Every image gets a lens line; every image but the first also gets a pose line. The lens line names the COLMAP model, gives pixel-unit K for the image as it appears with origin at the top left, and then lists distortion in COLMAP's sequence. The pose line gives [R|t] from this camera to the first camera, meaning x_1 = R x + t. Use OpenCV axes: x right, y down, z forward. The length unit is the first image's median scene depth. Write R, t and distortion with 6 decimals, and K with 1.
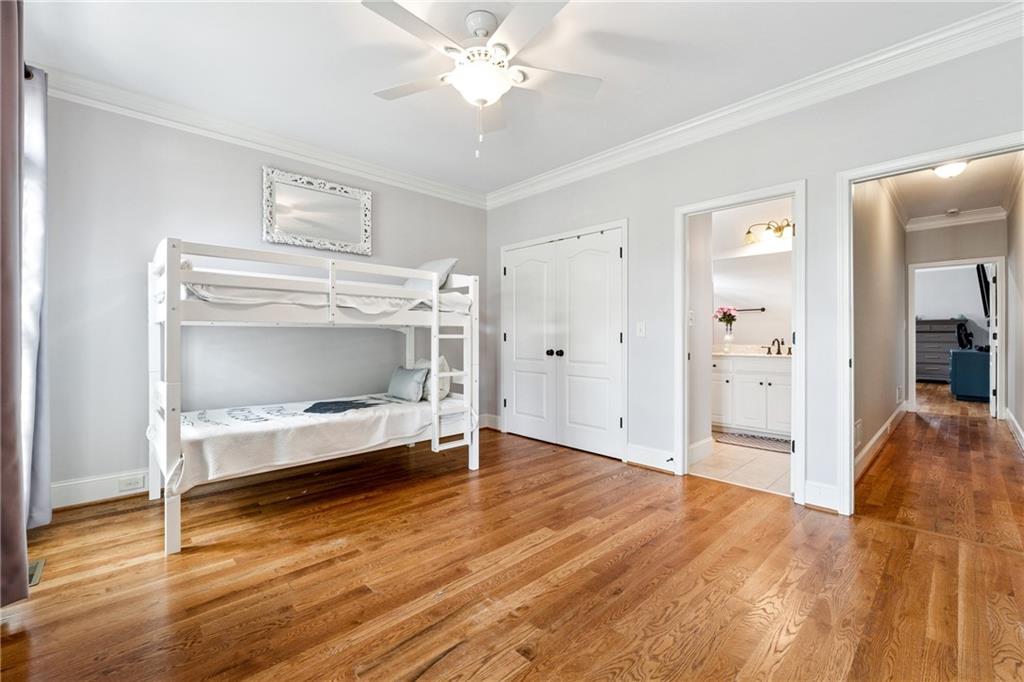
lens RADIAL K [[434.2, 0, 517.7], [0, 434.2, 337.8], [0, 0, 1]] dist [-0.001609, -0.000438]
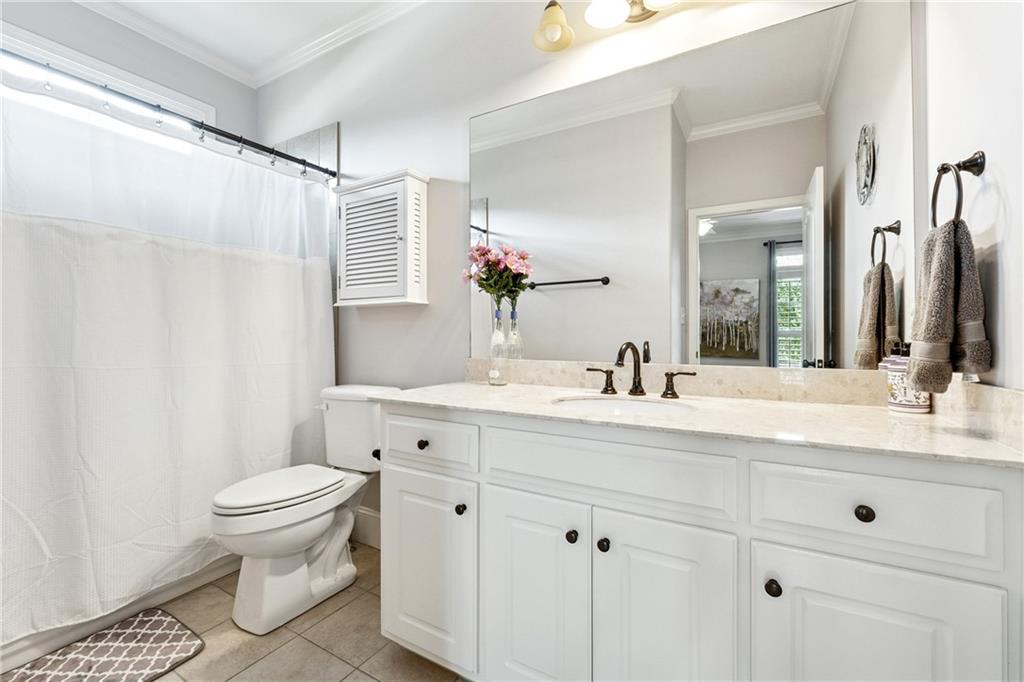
lens RADIAL K [[434.2, 0, 517.7], [0, 434.2, 337.8], [0, 0, 1]] dist [-0.001609, -0.000438]
pose [[0.959174, 0.000582, 0.282817, 0.433466], [-0.001643, 0.999992, 0.003512, -0.002380], [-0.282813, -0.003833, 0.959168, 0.728109]]
